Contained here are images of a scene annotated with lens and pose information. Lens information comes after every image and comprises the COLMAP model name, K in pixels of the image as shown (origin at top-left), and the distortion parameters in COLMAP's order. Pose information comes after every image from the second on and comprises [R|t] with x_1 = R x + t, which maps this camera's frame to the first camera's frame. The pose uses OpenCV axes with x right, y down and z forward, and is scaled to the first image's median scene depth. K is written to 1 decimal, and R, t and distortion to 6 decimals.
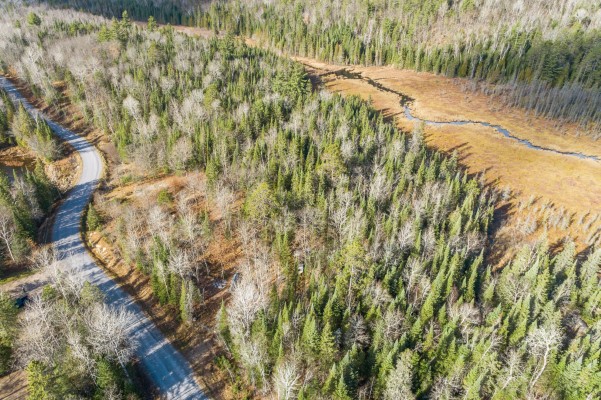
lens RADIAL K [[413.9, 0, 300.5], [0, 413.9, 200.0], [0, 0, 1]] dist [0.007063, 0.005359]
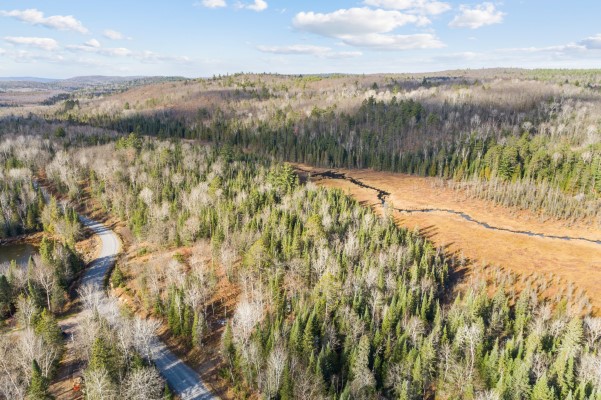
lens RADIAL K [[413.9, 0, 300.5], [0, 413.9, 200.0], [0, 0, 1]] dist [0.007063, 0.005359]
pose [[0.999770, -0.010032, 0.018963, 0.008669], [0.014496, 0.967516, -0.252394, 0.098374], [-0.015815, 0.252611, 0.967439, -0.162651]]
